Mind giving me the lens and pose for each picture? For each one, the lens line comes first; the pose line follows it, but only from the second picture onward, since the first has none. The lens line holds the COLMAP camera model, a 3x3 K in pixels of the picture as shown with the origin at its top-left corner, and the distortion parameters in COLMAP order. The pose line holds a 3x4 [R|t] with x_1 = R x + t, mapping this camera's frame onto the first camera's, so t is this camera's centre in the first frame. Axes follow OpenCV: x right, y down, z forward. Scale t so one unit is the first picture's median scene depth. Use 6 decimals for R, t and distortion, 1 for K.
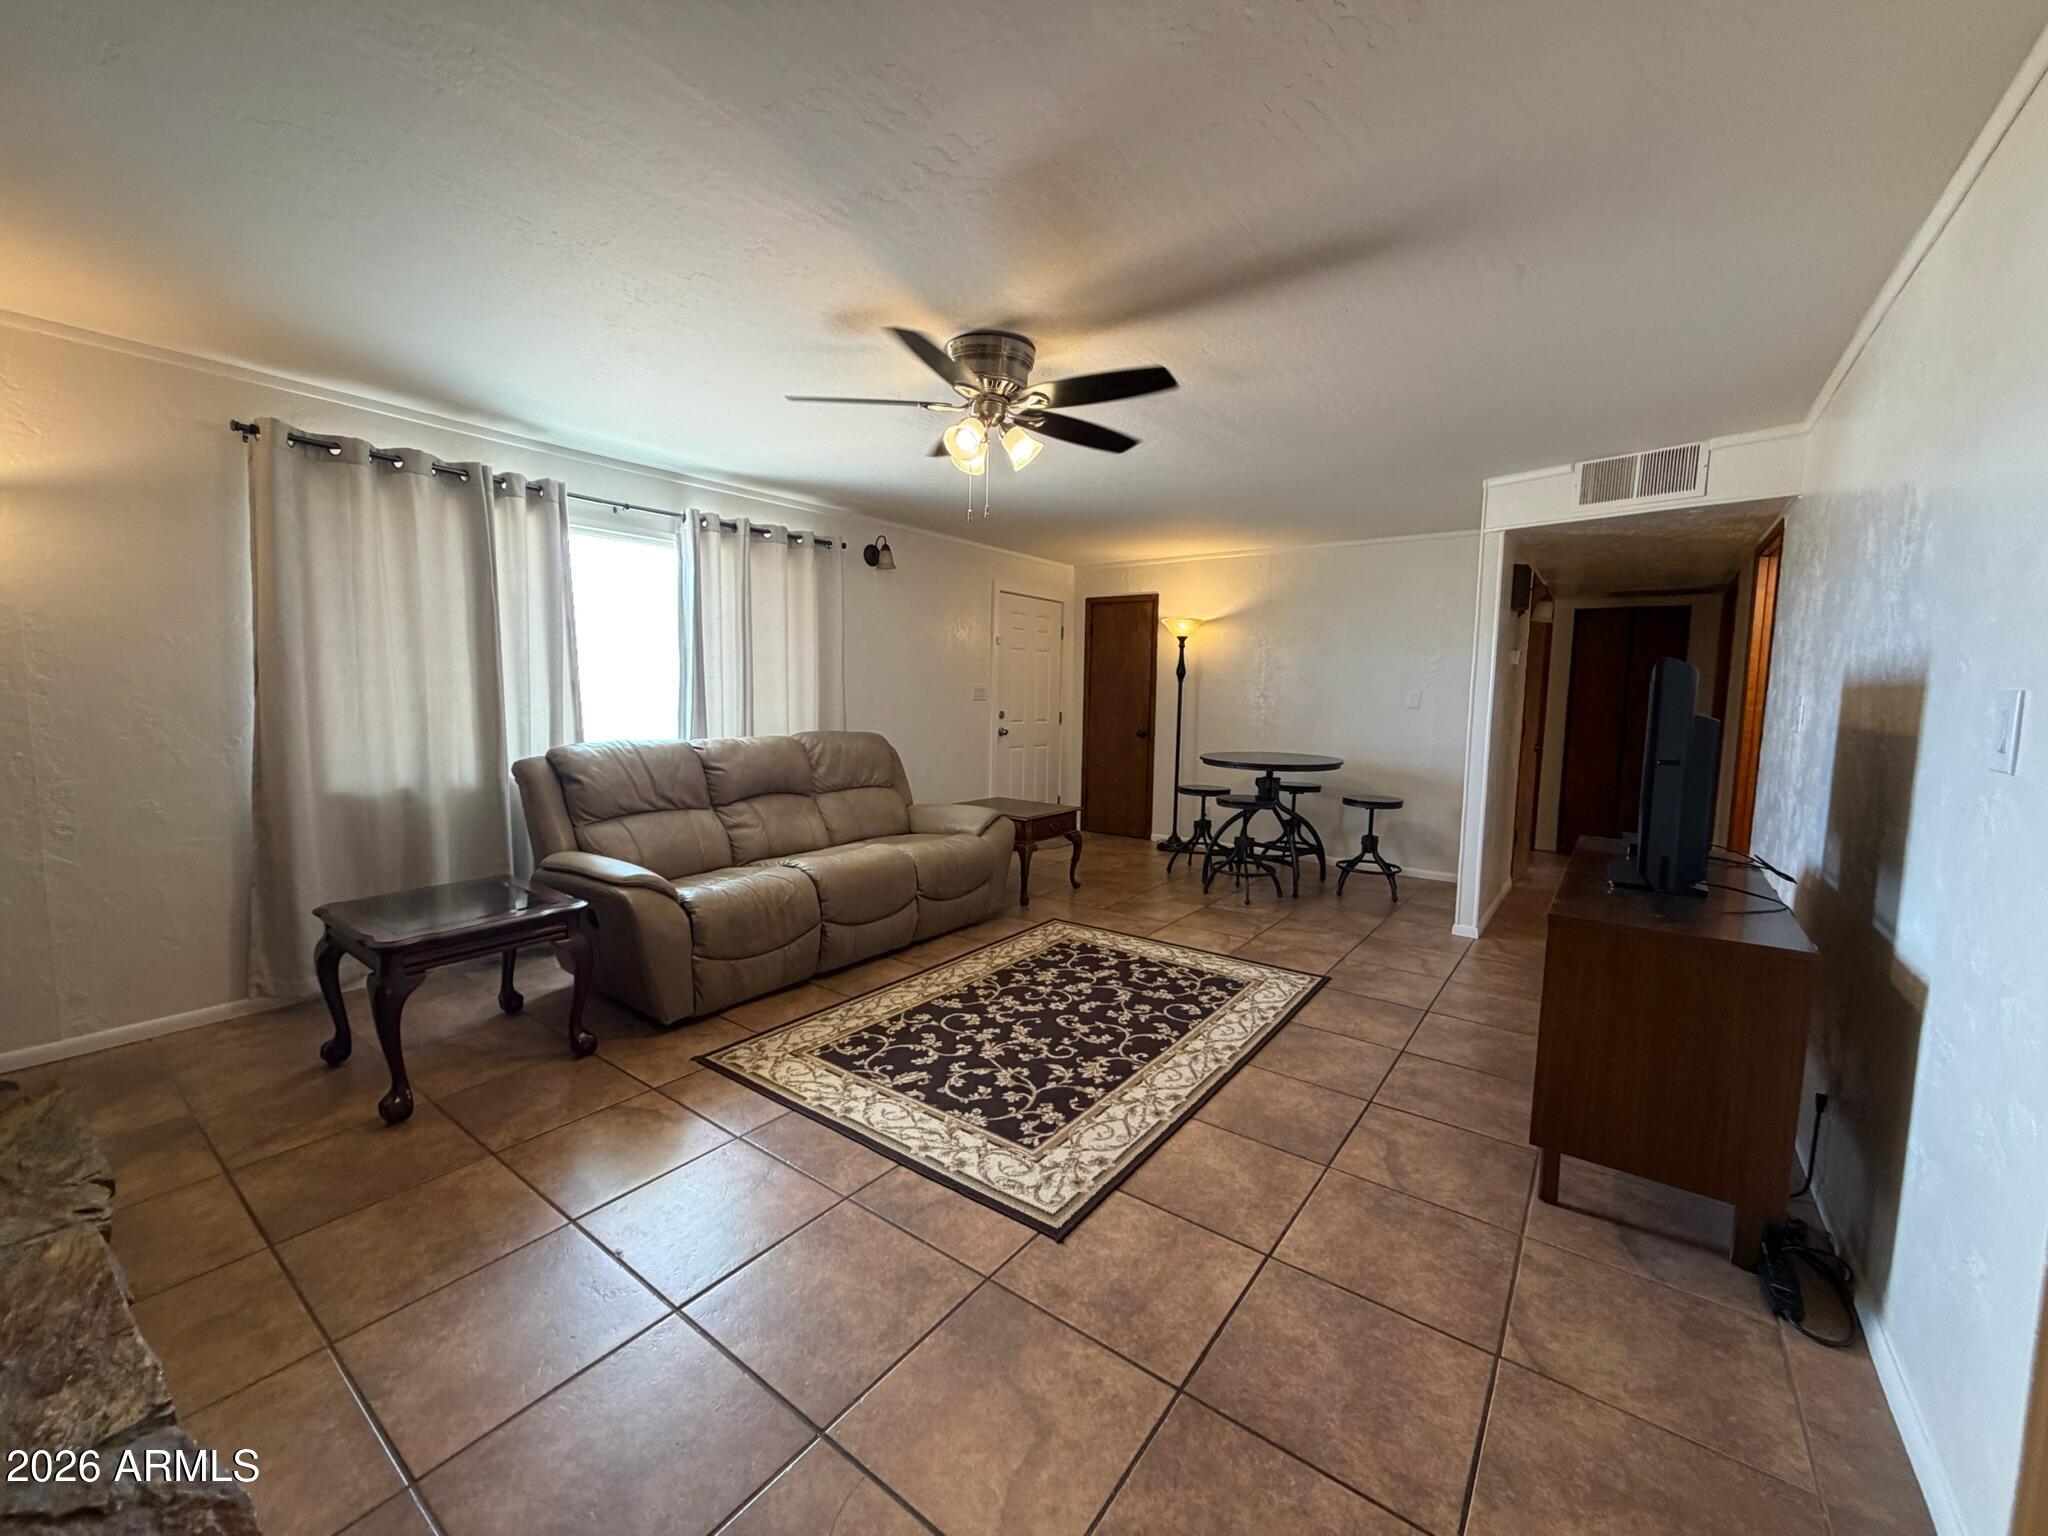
lens RADIAL K [[814.2, 0, 1022.5], [0, 814.2, 764.0], [0, 0, 1]] dist [-0.001557, 0.000718]
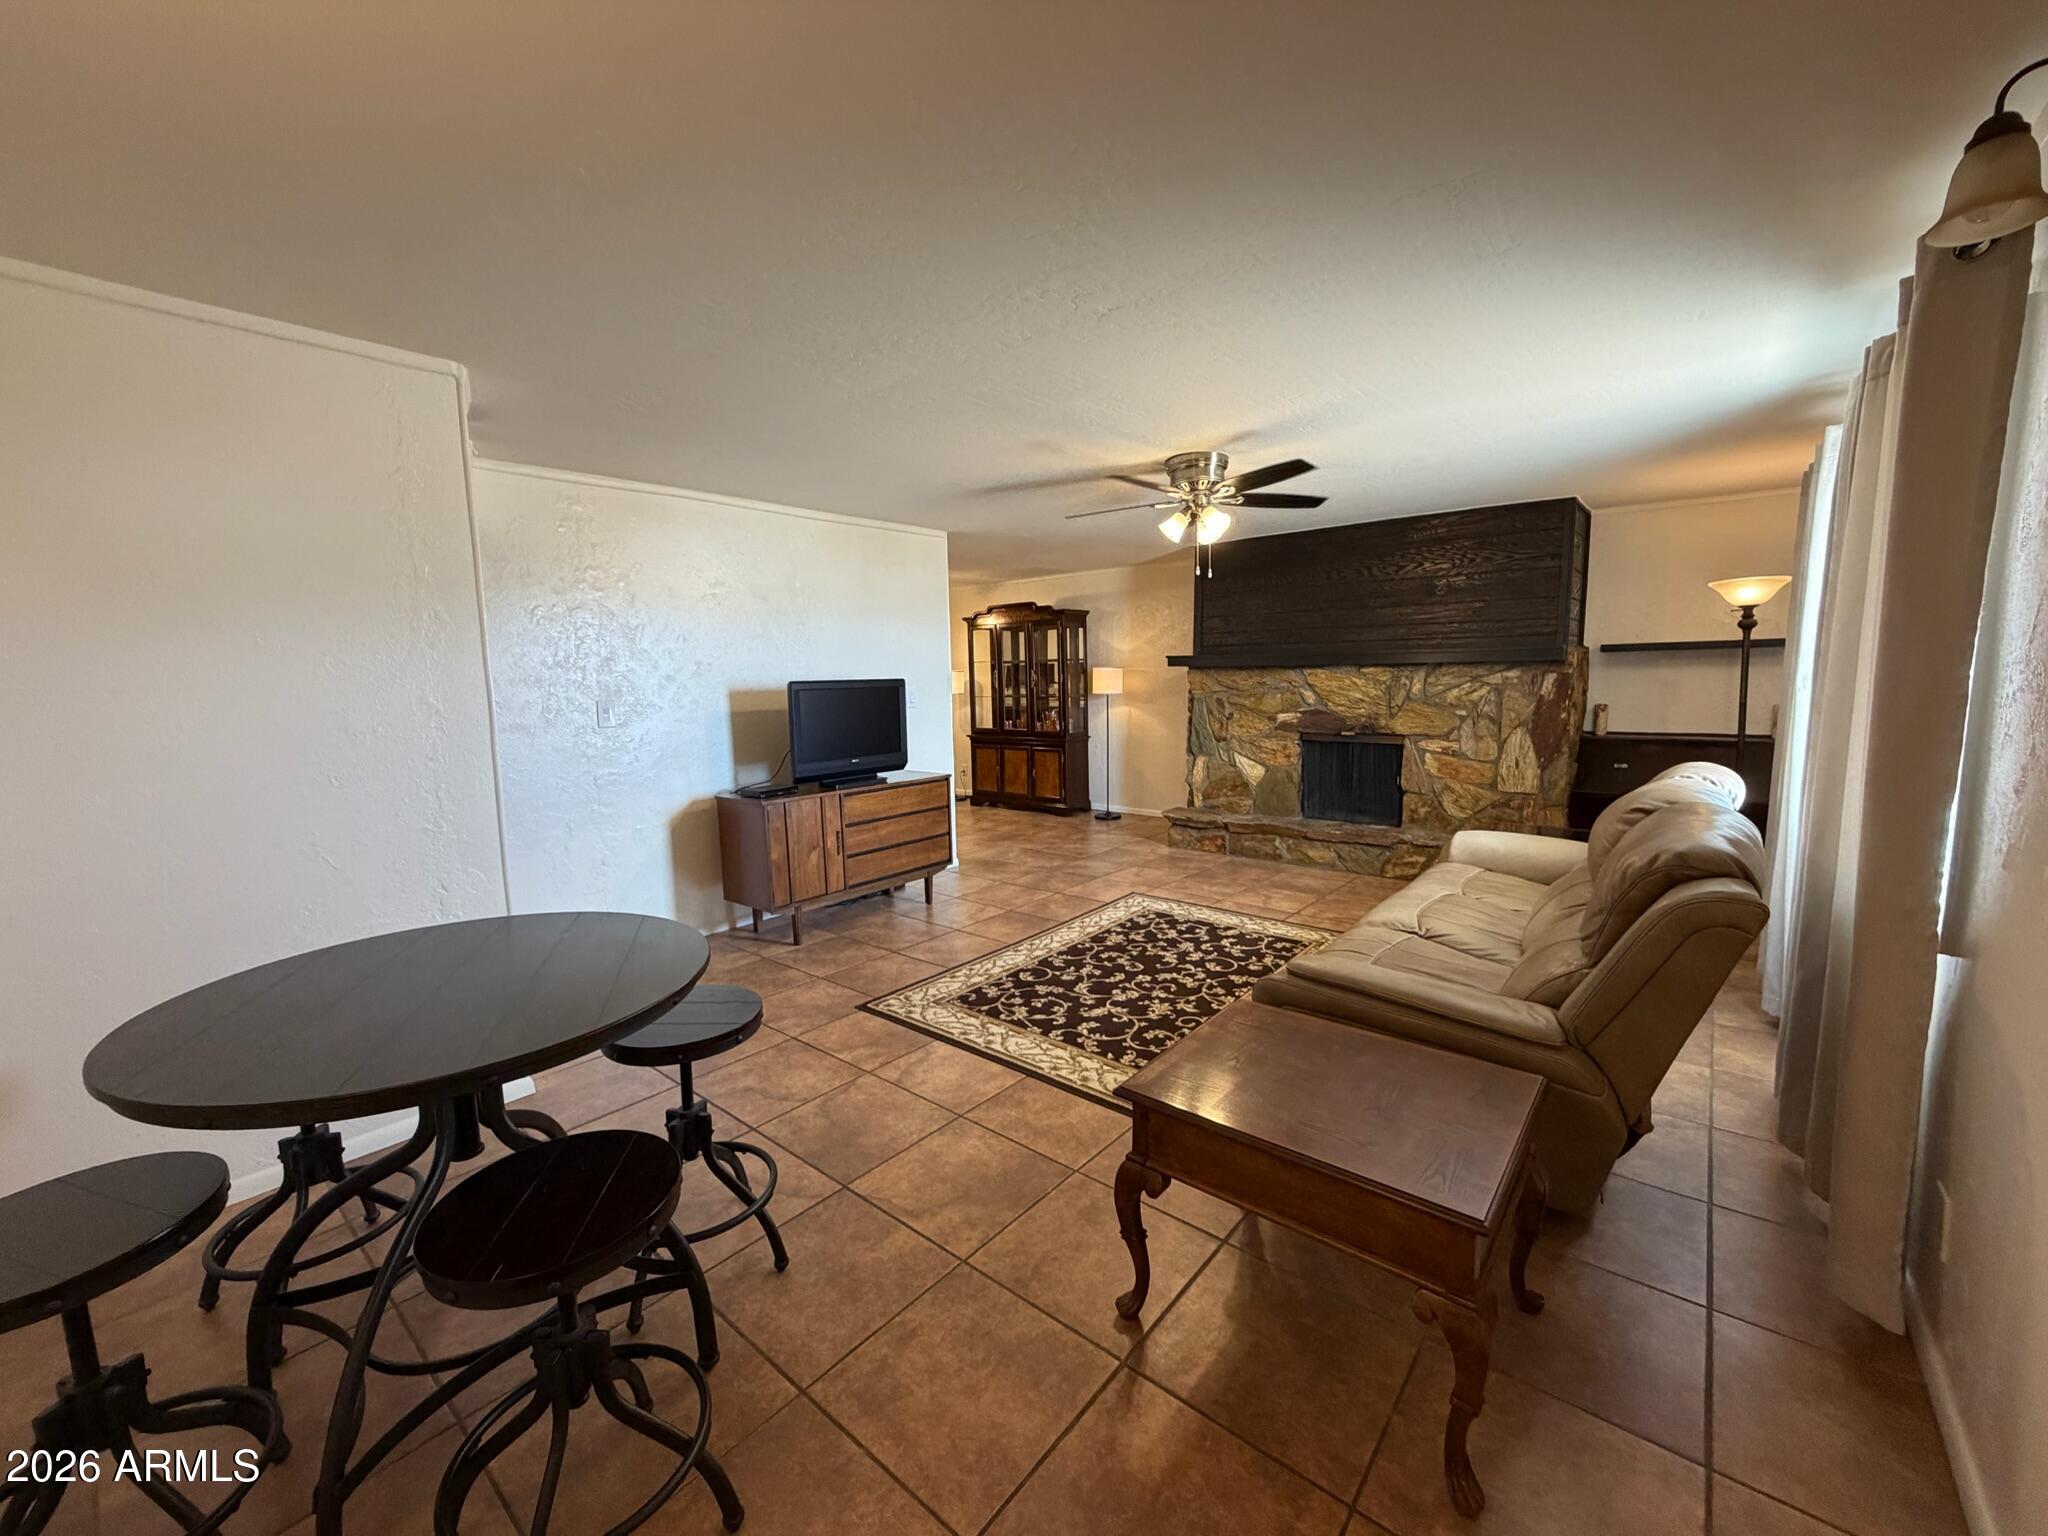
lens RADIAL K [[814.2, 0, 1020.5], [0, 814.2, 768.8], [0, 0, 1]] dist [-0.001557, 0.000718]
pose [[-0.998092, -0.004665, 0.061565, 0.140148], [0.008554, 0.977075, 0.212723, -0.218570], [-0.061146, 0.212843, -0.975171, 1.967701]]
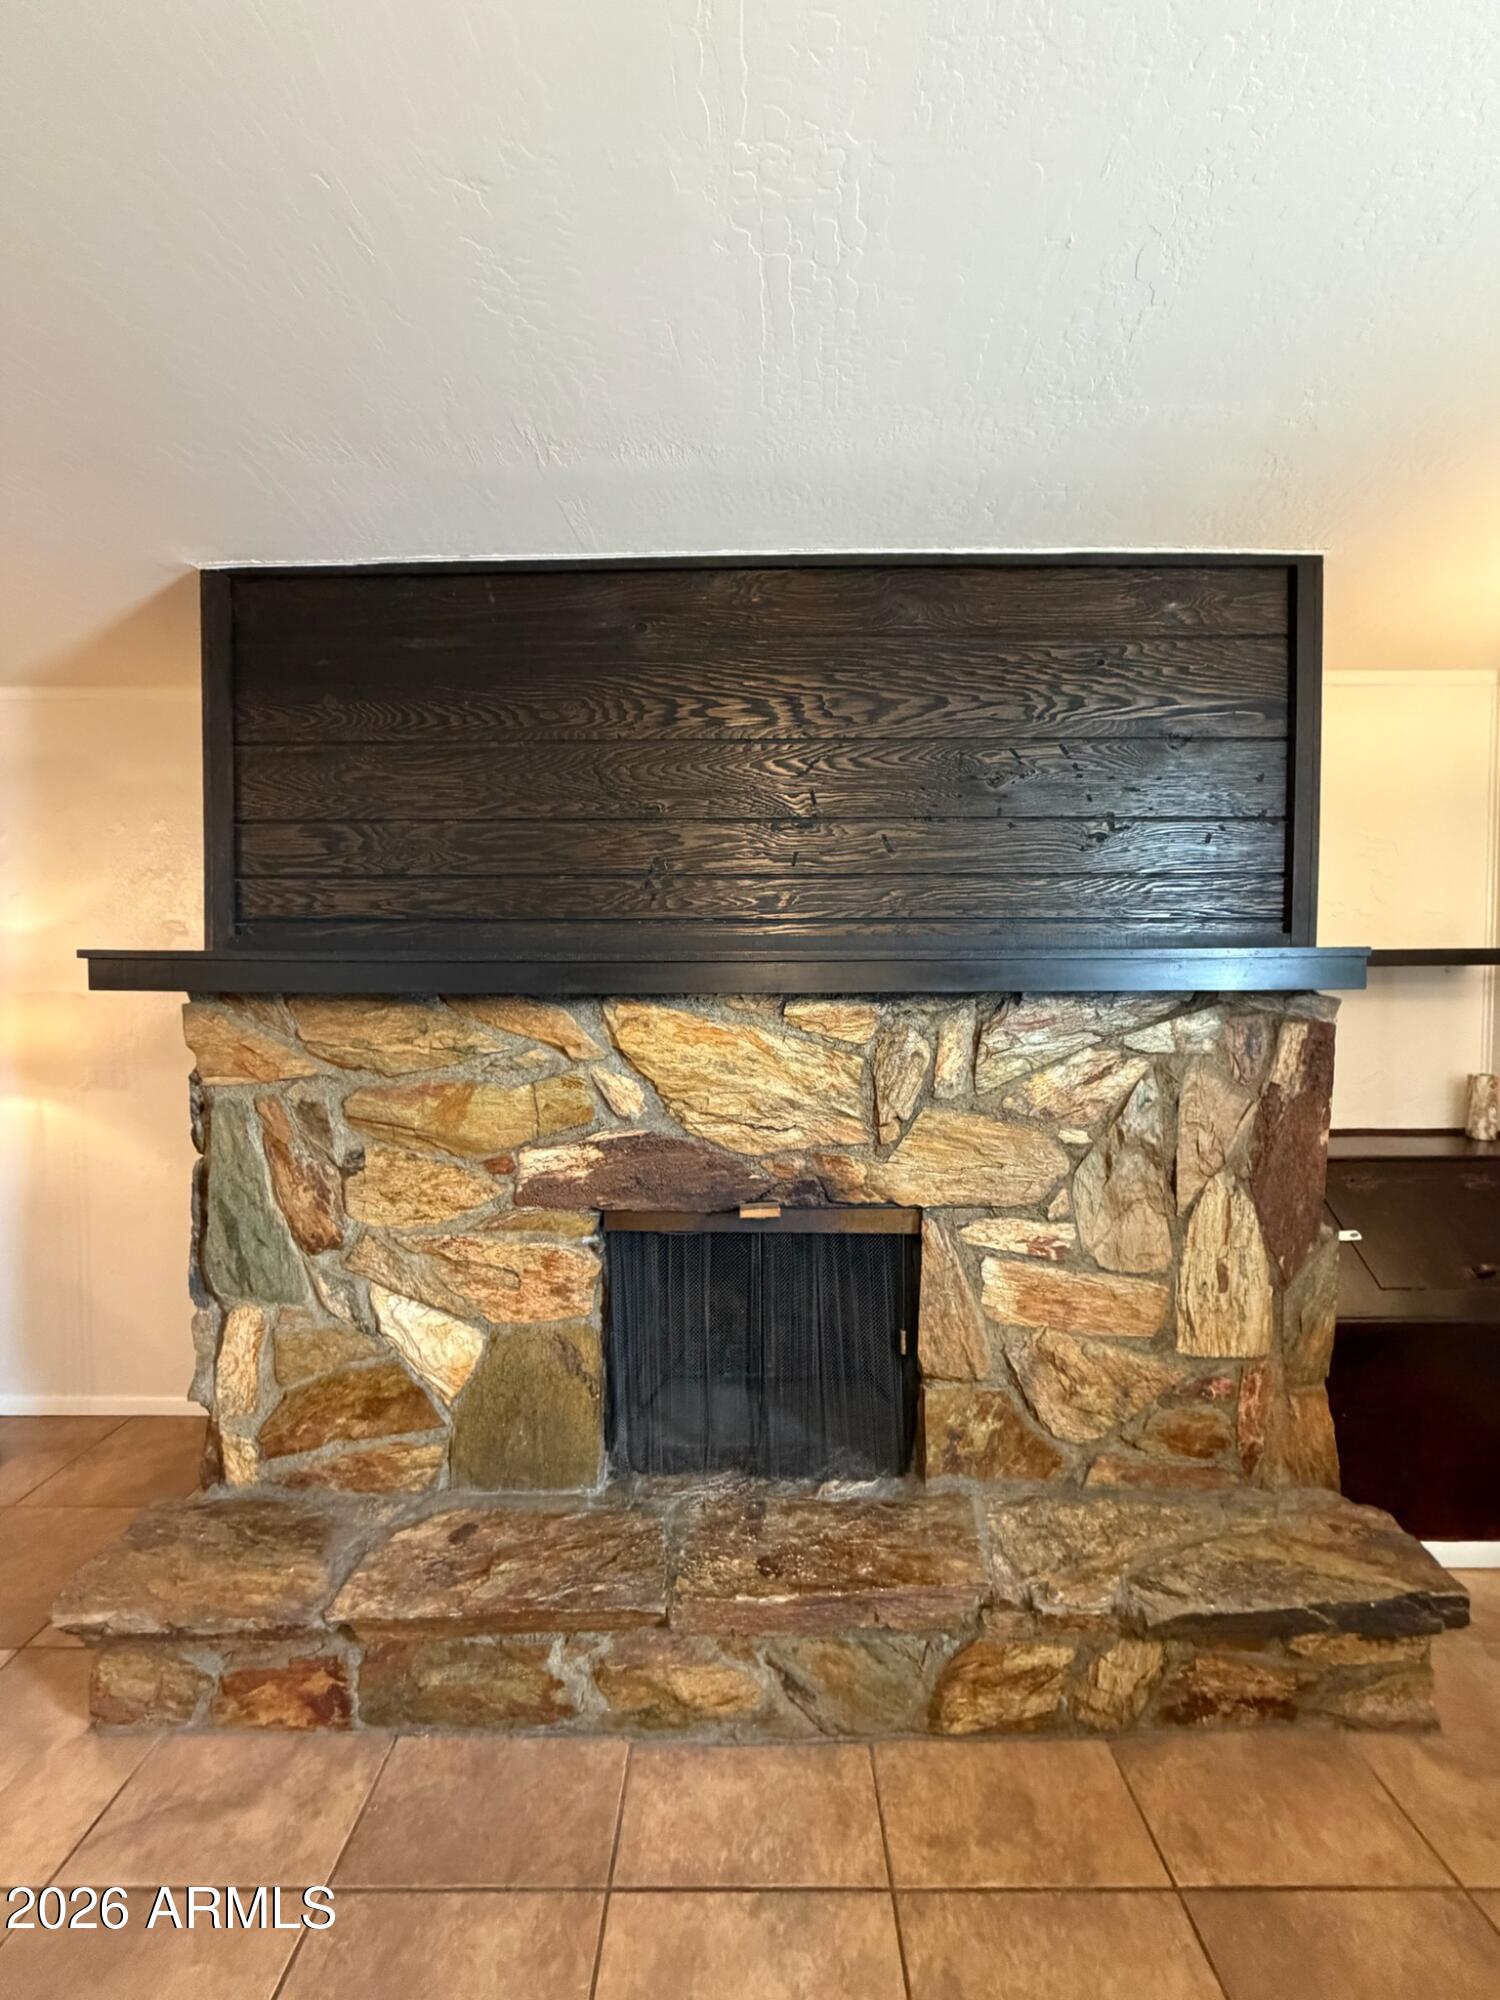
lens RADIAL K [[795.1, 0, 750.1], [0, 795.1, 998.0], [0, 0, 1]] dist [-0.001557, 0.000718]
pose [[-0.804860, 0.008465, -0.593405, -0.123333], [-0.064035, 0.992822, 0.101017, -0.115039], [0.590000, 0.119303, -0.798540, 0.665363]]
